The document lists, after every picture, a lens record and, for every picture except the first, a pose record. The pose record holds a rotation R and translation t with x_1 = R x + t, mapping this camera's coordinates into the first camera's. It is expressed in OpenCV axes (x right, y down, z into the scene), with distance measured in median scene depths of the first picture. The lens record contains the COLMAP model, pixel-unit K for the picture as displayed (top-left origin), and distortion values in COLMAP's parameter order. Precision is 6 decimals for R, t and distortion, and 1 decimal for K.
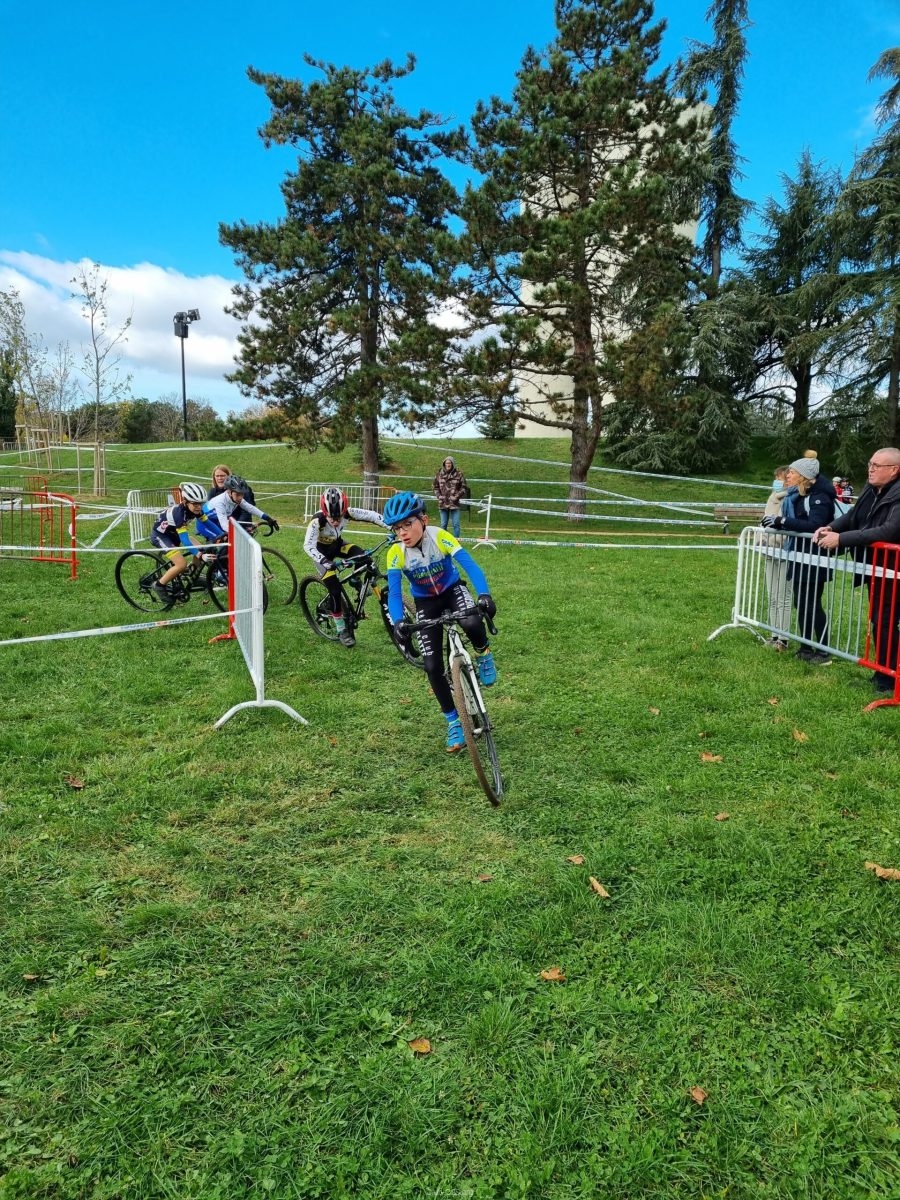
lens RADIAL K [[892.0, 0, 436.0], [0, 892.0, 606.5], [0, 0, 1]] dist [0.070016, -0.056087]
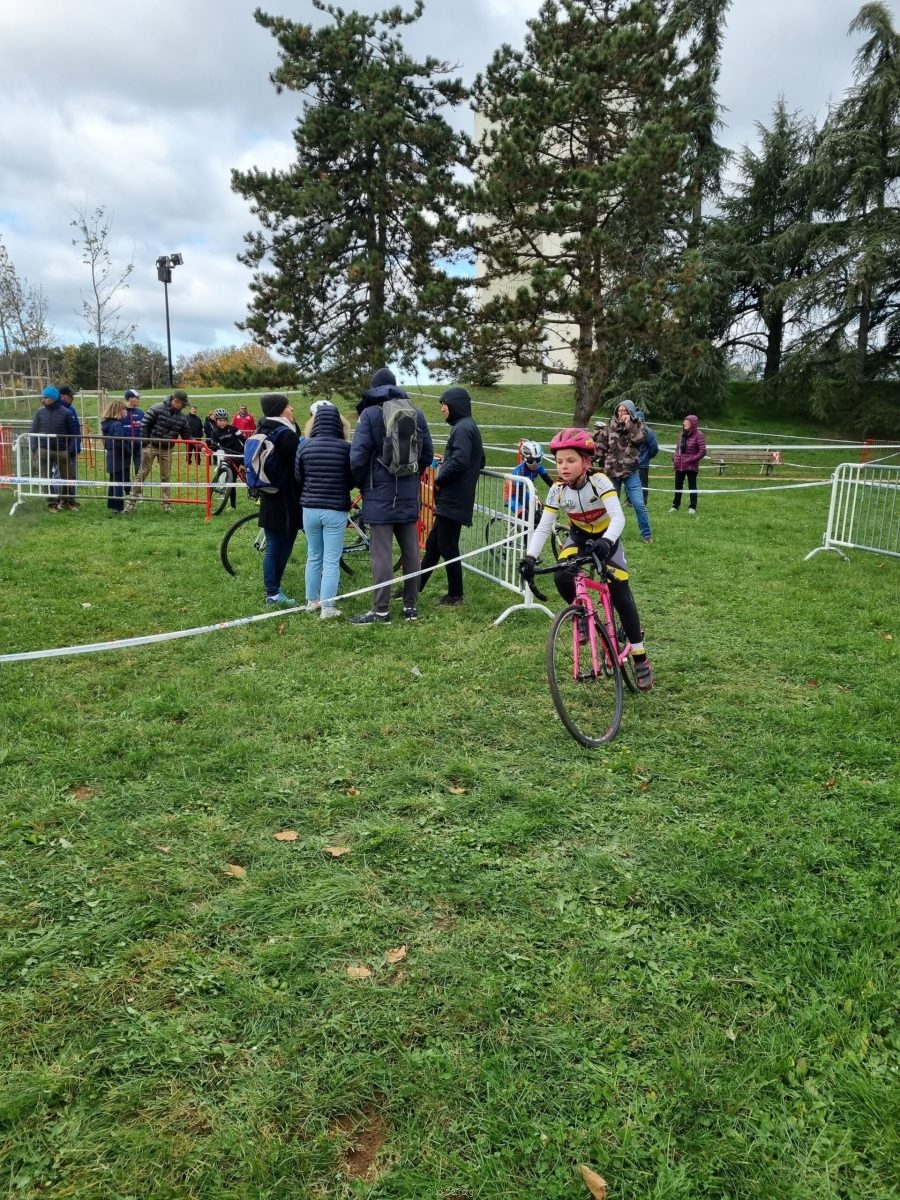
lens RADIAL K [[894.3, 0, 434.1], [0, 894.3, 607.8], [0, 0, 1]] dist [0.065681, -0.049846]
pose [[0.997934, -0.018009, 0.061673, -0.085753], [0.014356, 0.998145, 0.059161, 0.007324], [-0.062624, -0.058153, 0.996342, -0.051602]]
